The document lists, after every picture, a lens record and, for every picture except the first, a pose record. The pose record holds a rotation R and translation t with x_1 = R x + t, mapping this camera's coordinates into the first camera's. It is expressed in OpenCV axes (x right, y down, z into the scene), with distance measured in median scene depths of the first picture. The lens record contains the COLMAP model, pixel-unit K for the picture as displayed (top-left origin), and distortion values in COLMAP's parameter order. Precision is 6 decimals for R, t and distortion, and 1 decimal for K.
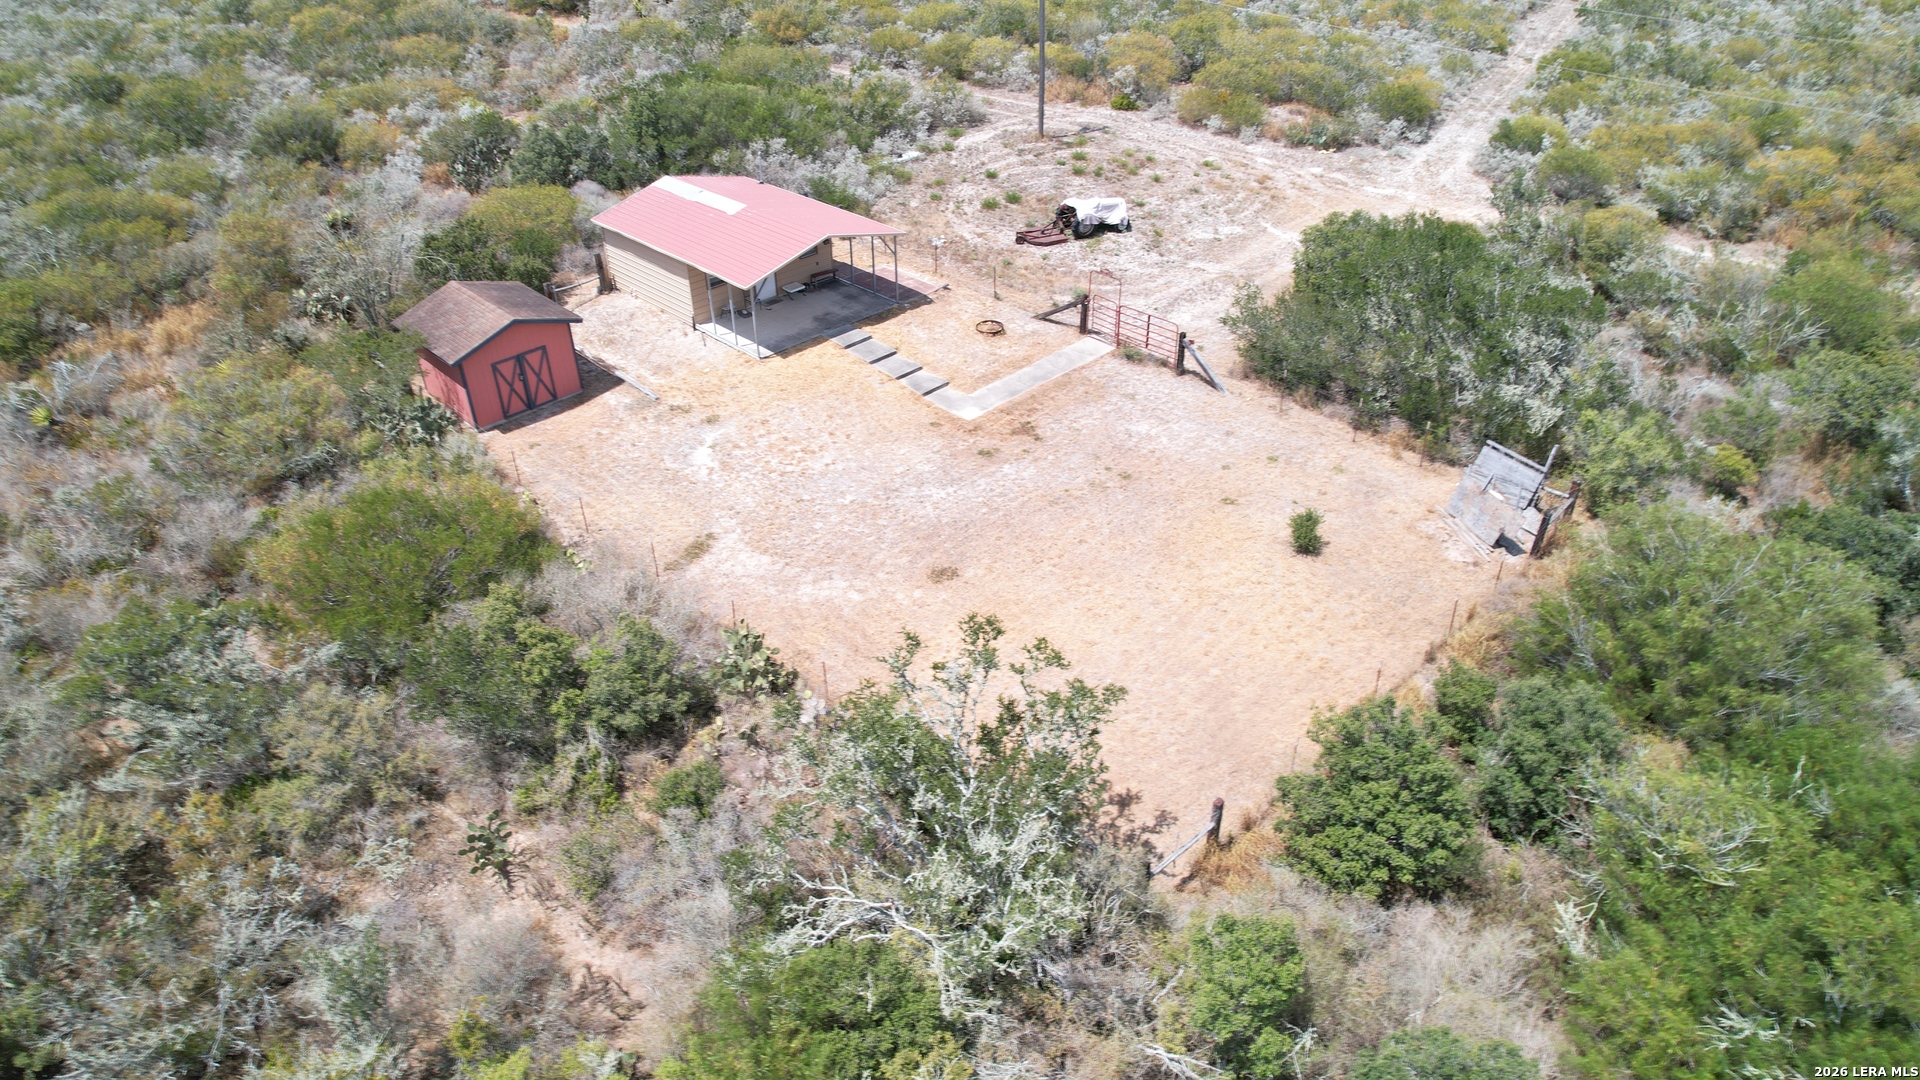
lens RADIAL K [[1227.7, 0, 961.7], [0, 1227.7, 540.8], [0, 0, 1]] dist [-0.054693, 0.029664]
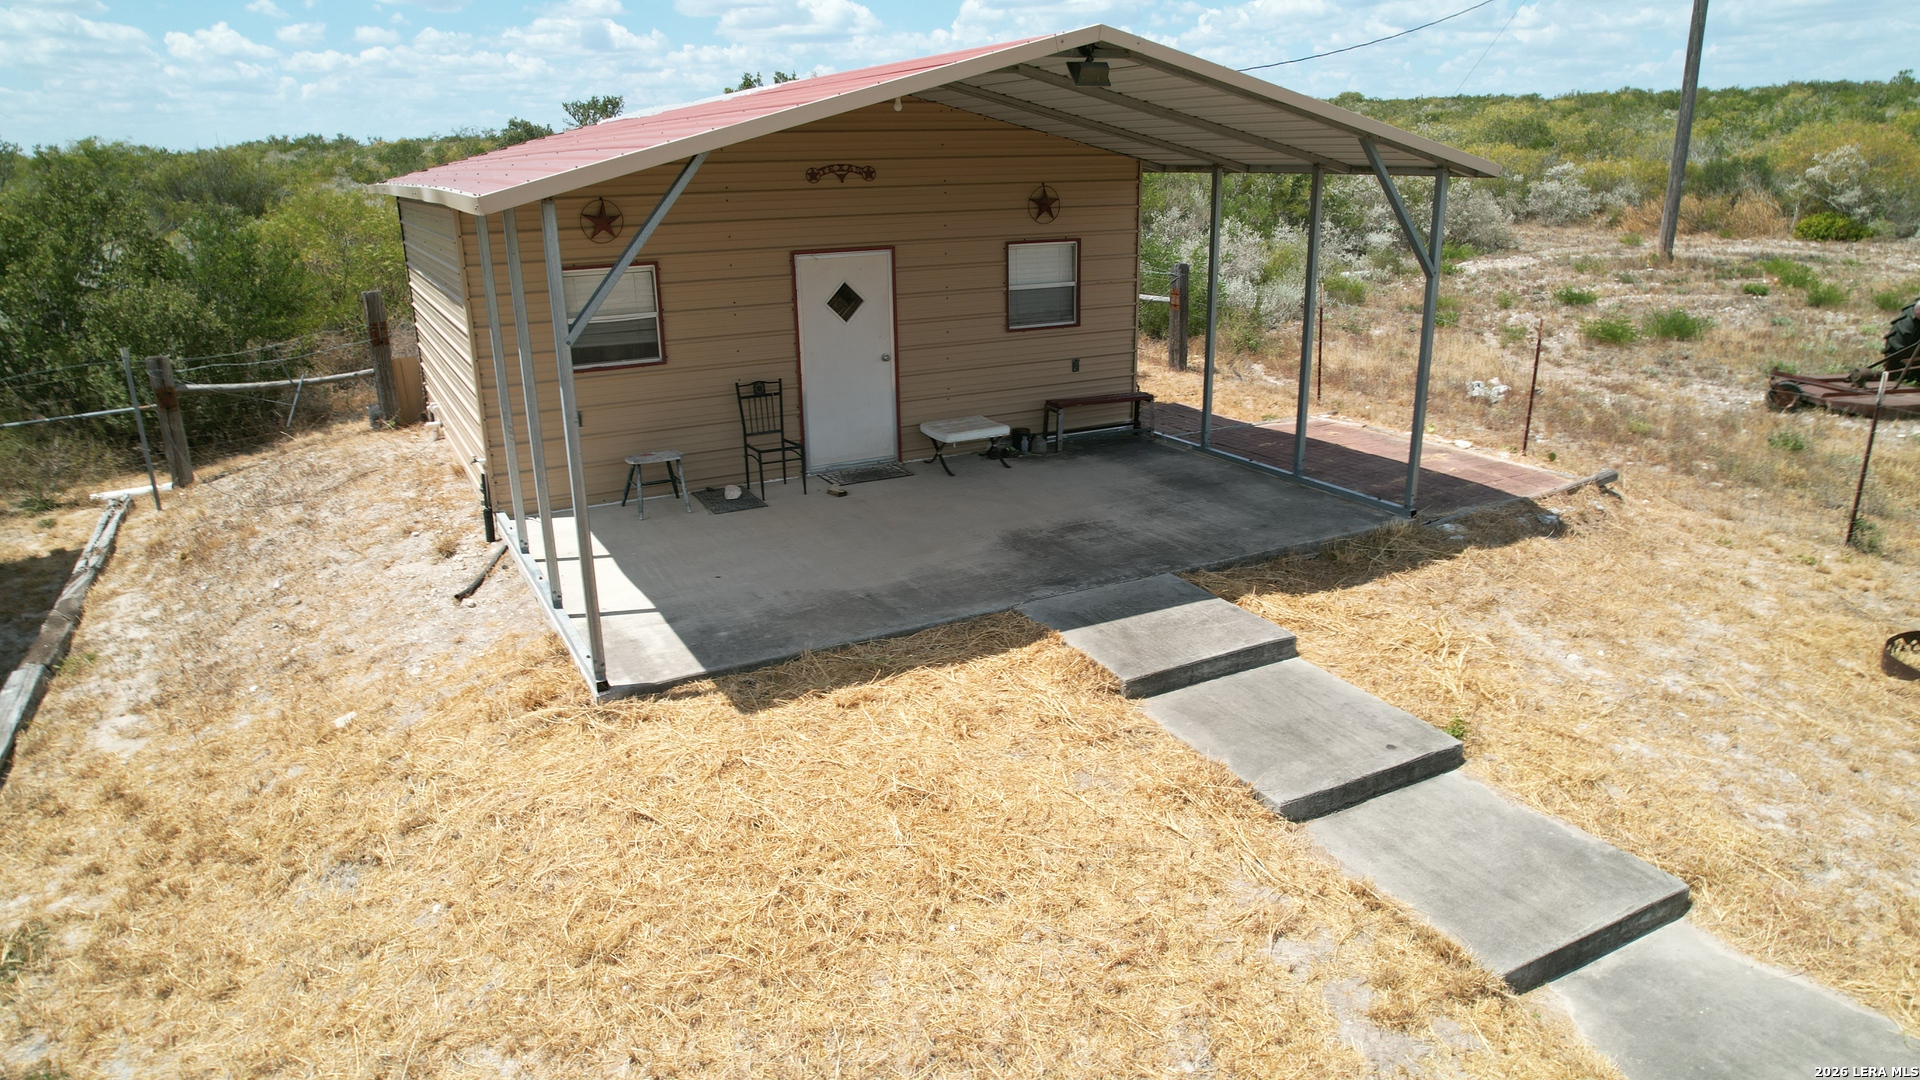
lens RADIAL K [[1227.7, 0, 959.7], [0, 1227.7, 541.1], [0, 0, 1]] dist [-0.054693, 0.029664]
pose [[0.960044, 0.083029, -0.267249, -0.072665], [-0.153422, 0.954827, -0.254494, -0.126860], [0.234046, 0.285327, 0.929414, 0.807922]]
